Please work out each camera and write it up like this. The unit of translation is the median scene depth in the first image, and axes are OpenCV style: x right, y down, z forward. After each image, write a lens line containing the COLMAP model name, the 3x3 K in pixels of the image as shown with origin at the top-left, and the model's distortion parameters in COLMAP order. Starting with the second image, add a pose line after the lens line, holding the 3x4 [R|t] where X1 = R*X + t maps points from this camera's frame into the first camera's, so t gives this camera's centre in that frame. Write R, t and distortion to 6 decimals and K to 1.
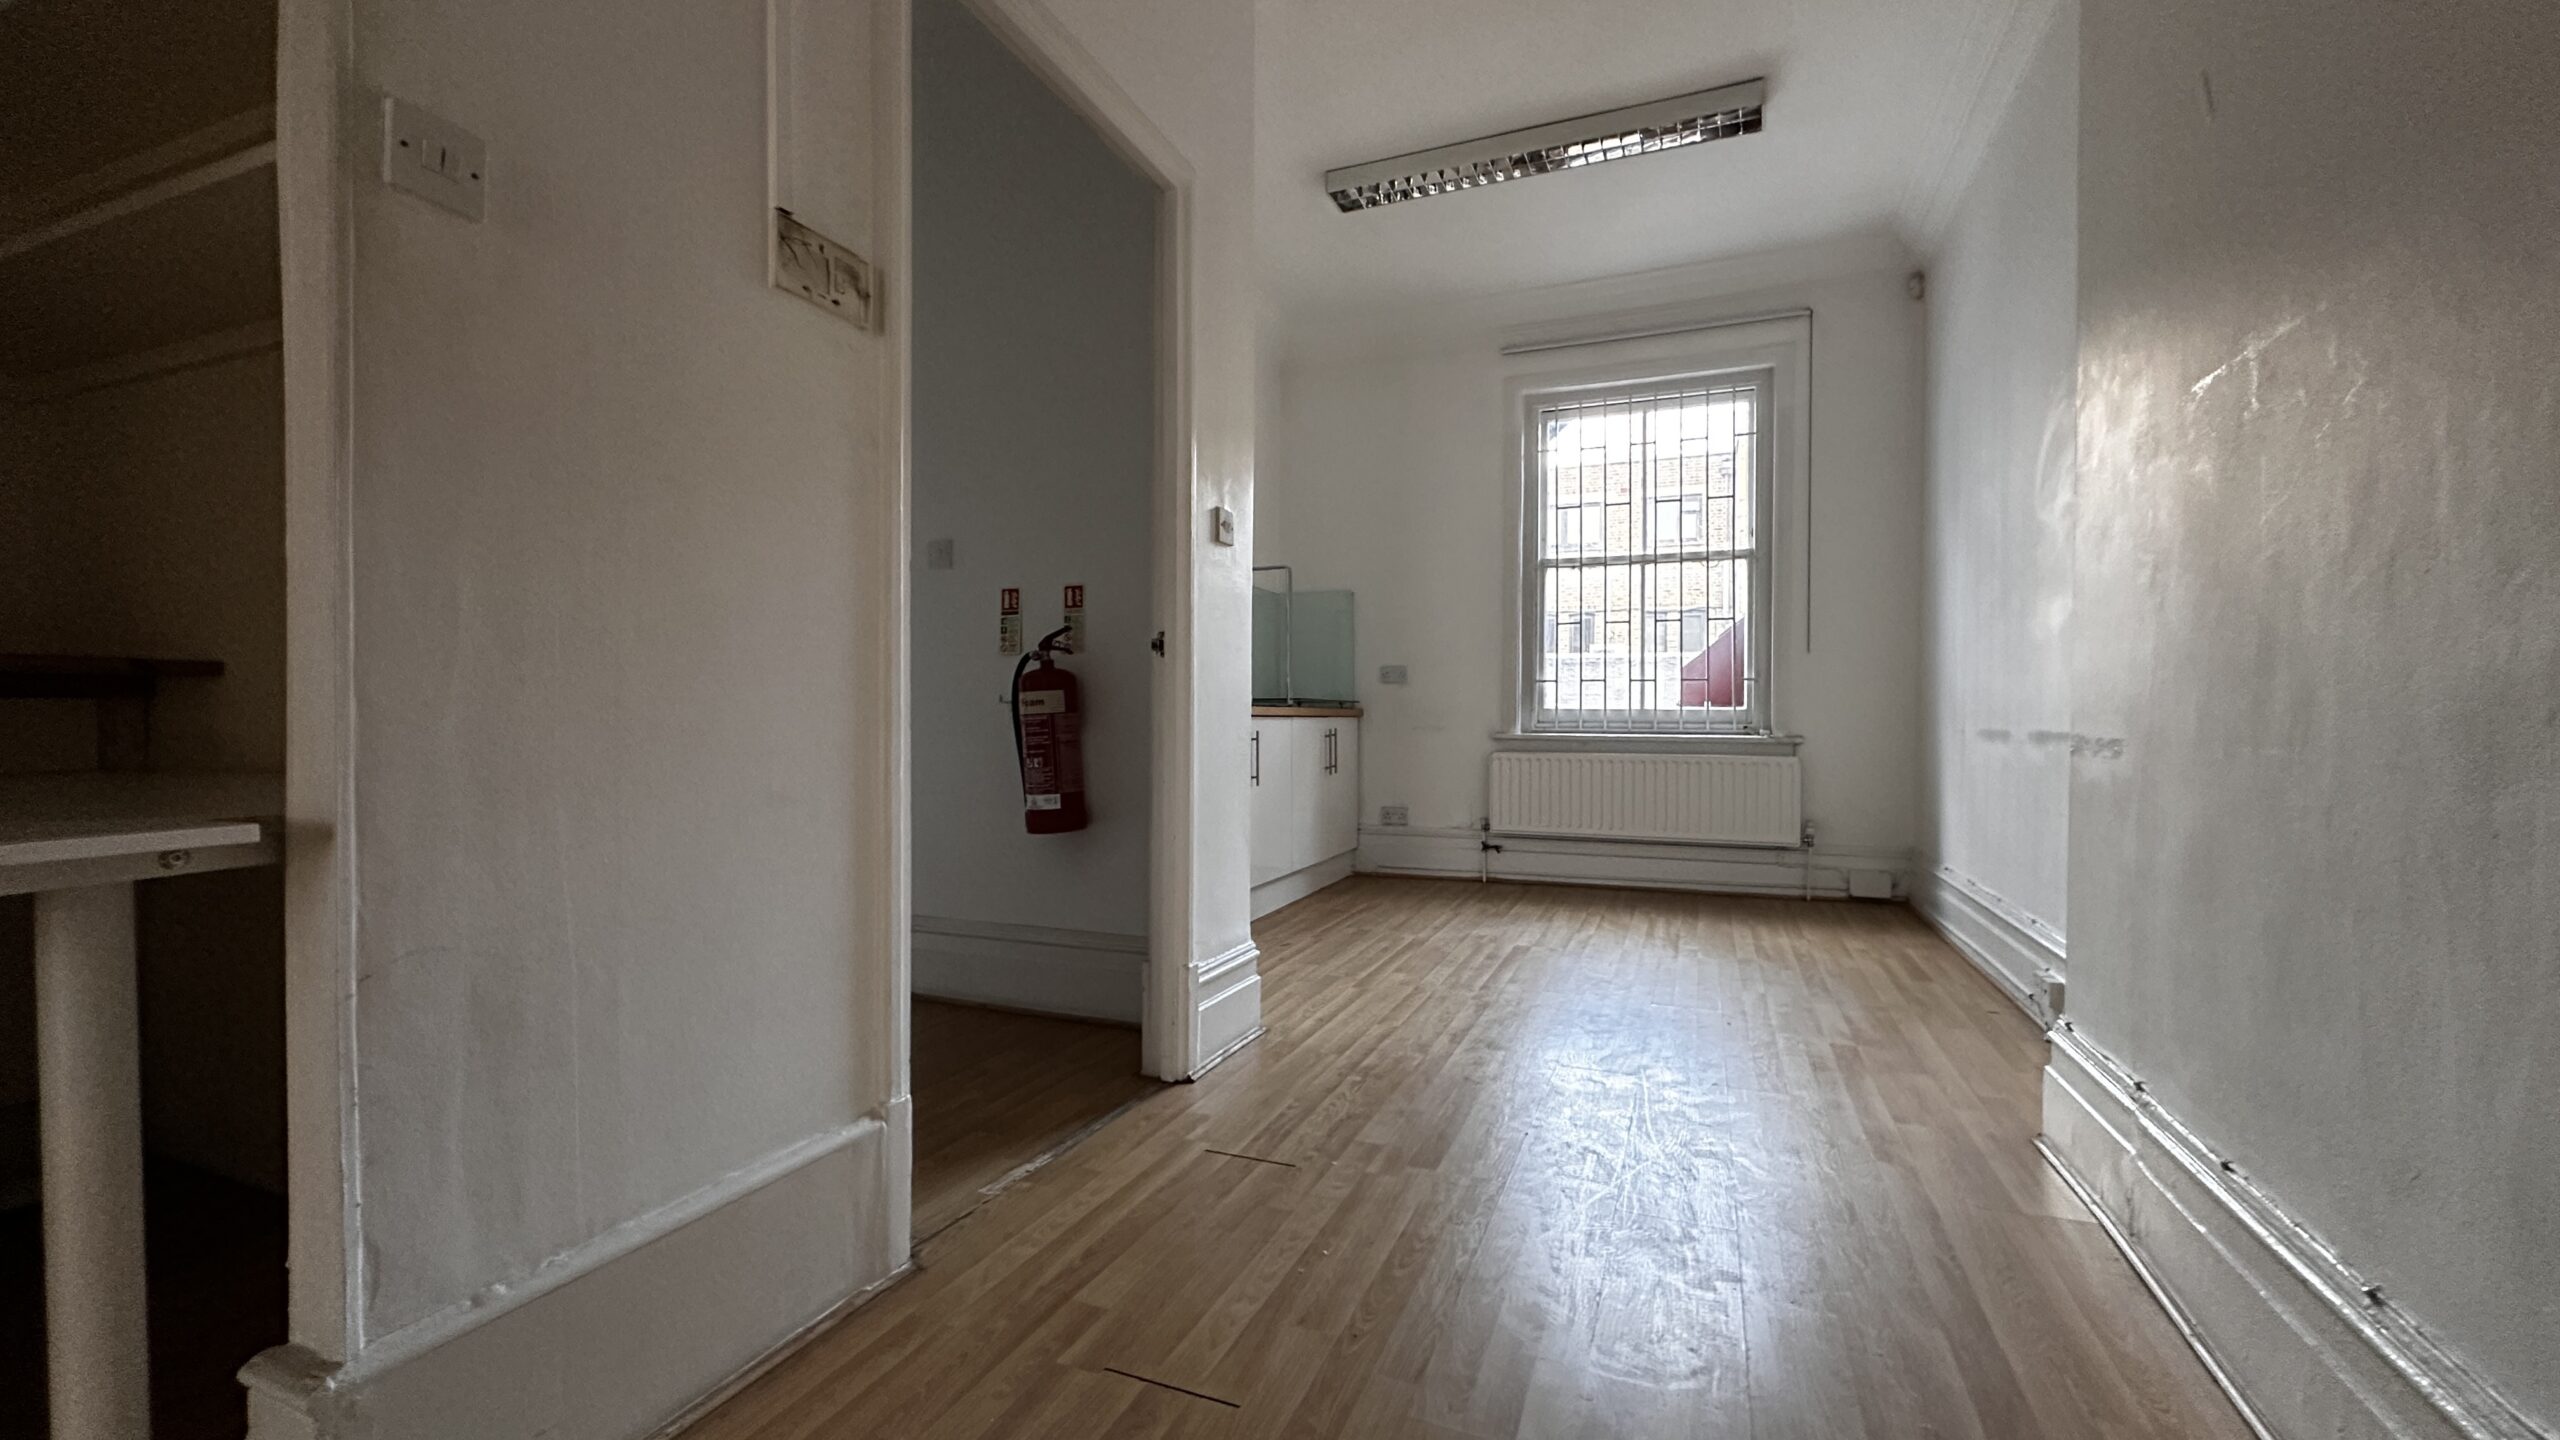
lens RADIAL K [[1020.9, 0, 1280.0], [0, 1020.9, 720.0], [0, 0, 1]] dist [-0.001262, 0.000323]
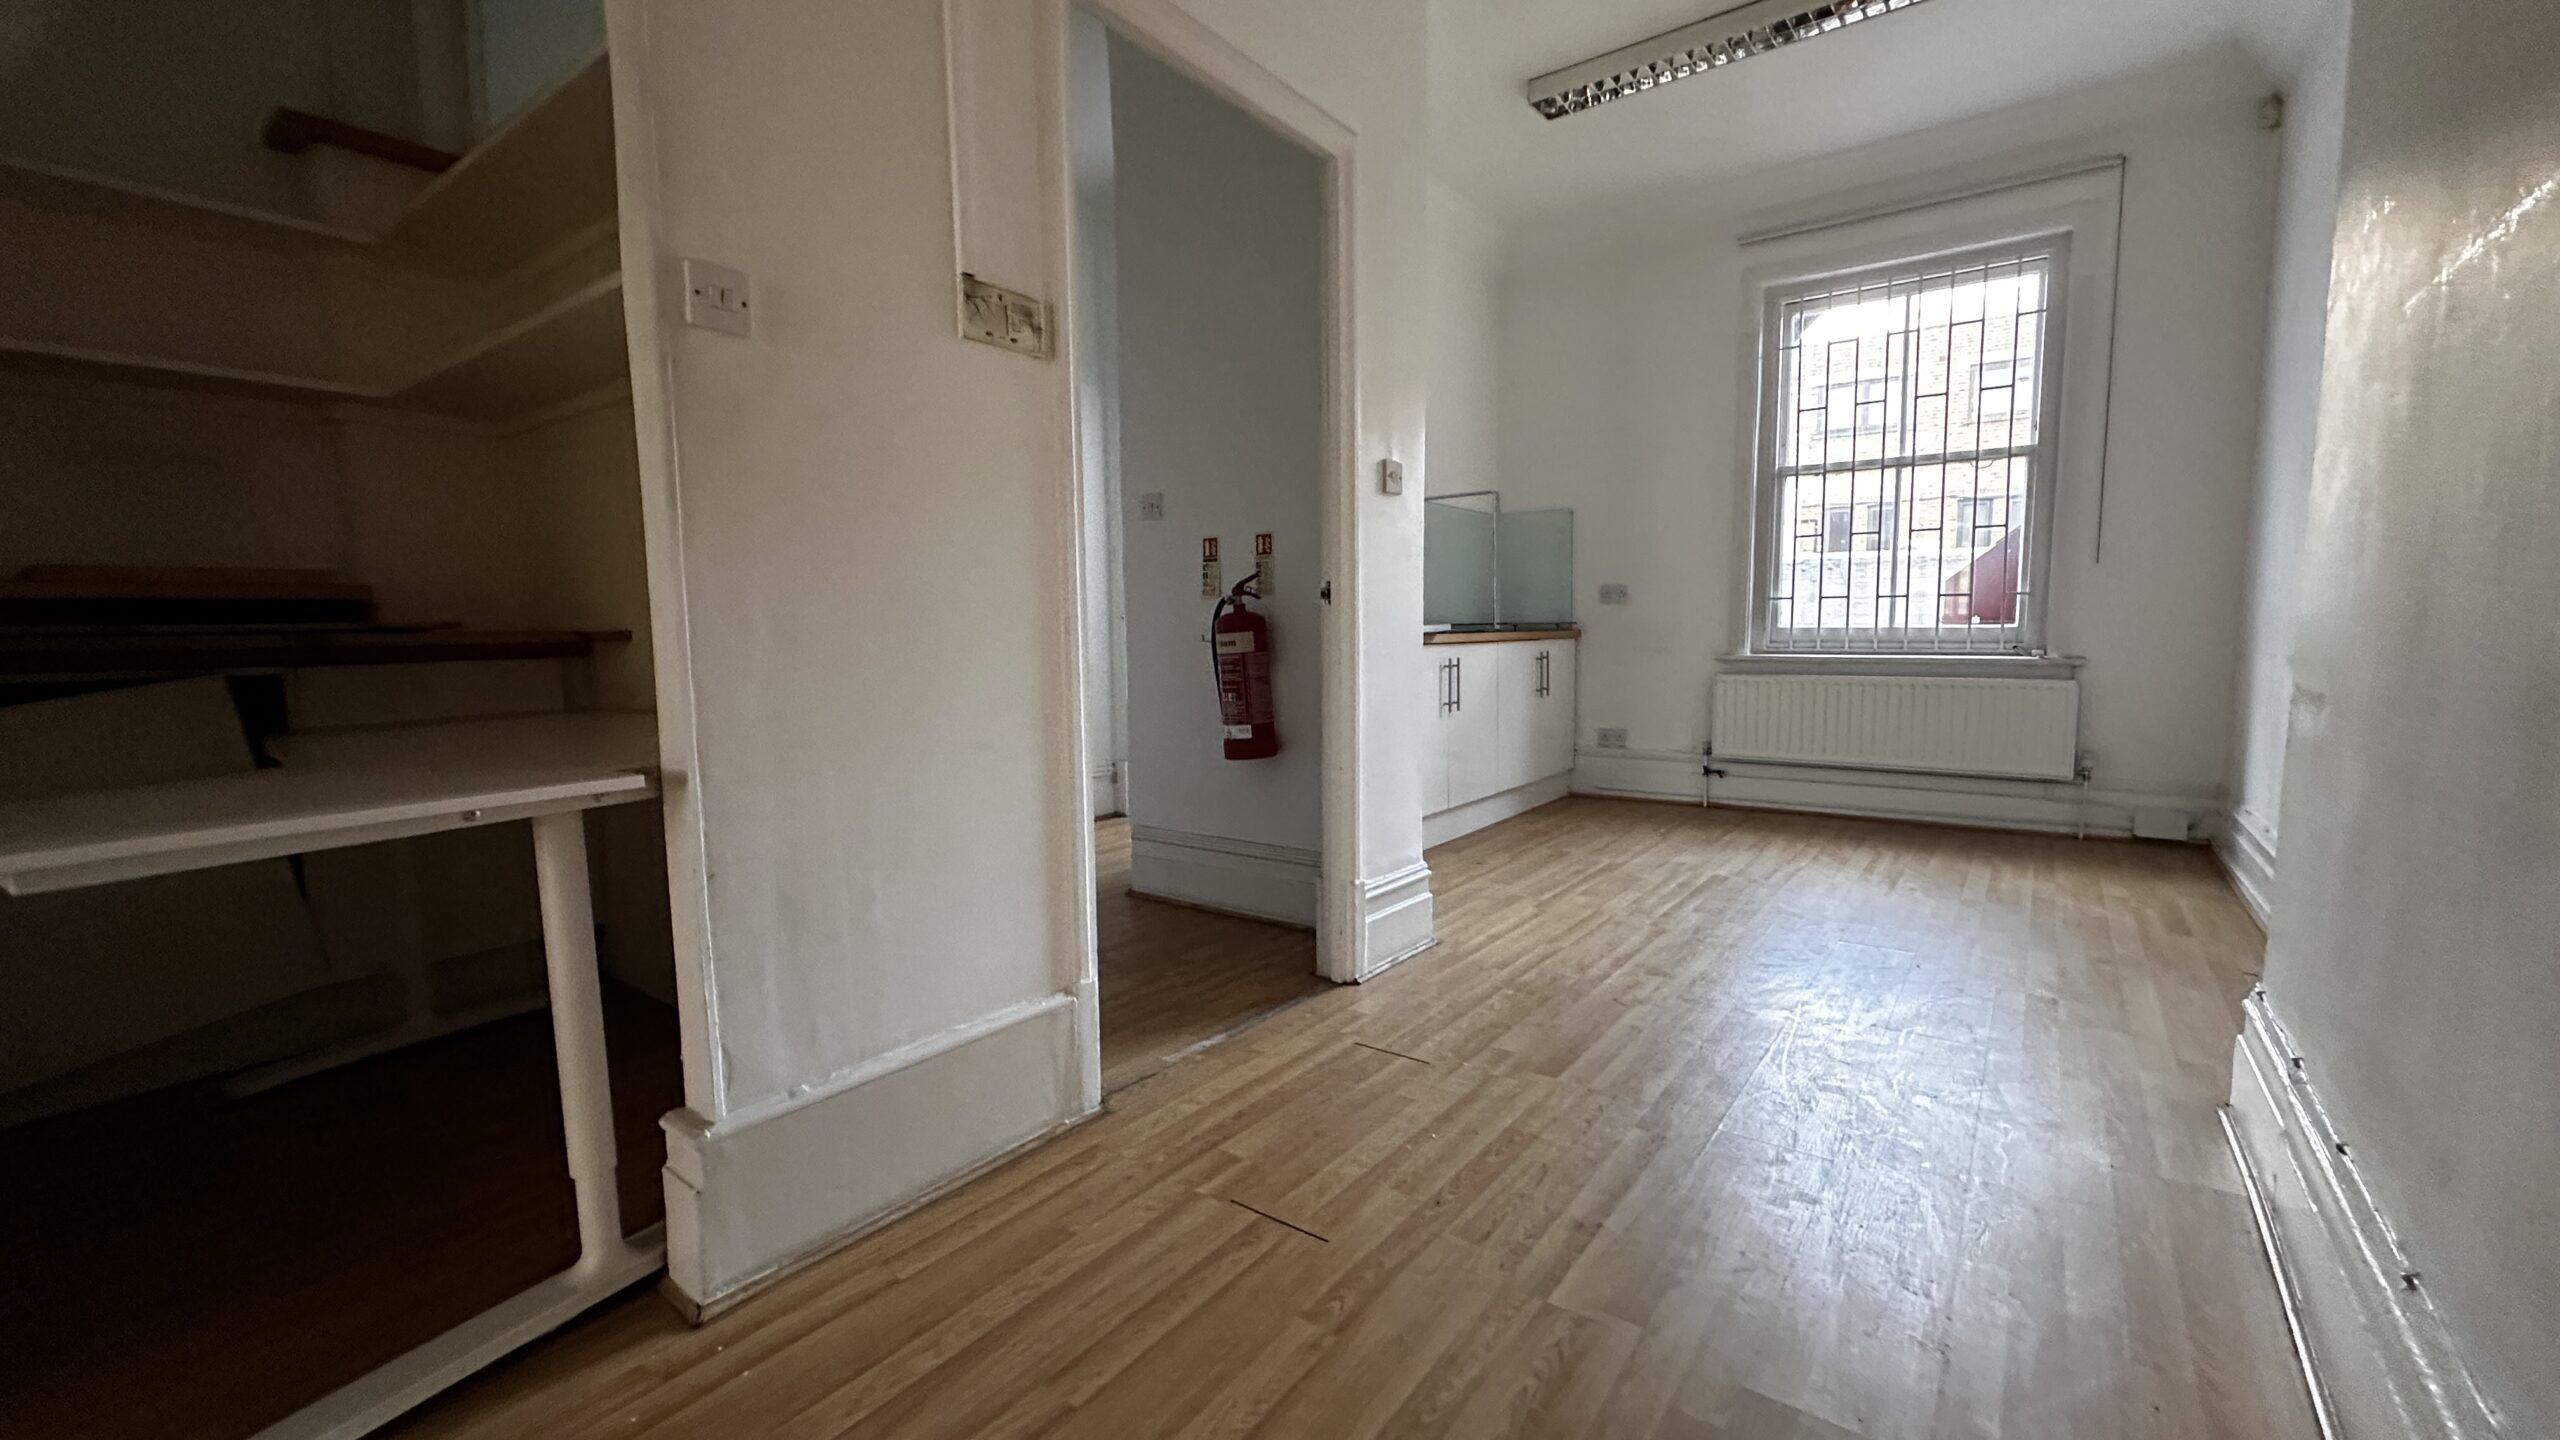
lens RADIAL K [[1020.9, 0, 1280.0], [0, 1020.9, 720.0], [0, 0, 1]] dist [-0.001262, 0.000323]
pose [[0.968498, 0.009322, -0.248847, 0.094923], [0.013330, 0.995926, 0.089188, -0.032907], [0.248664, -0.089695, 0.964428, -0.072185]]
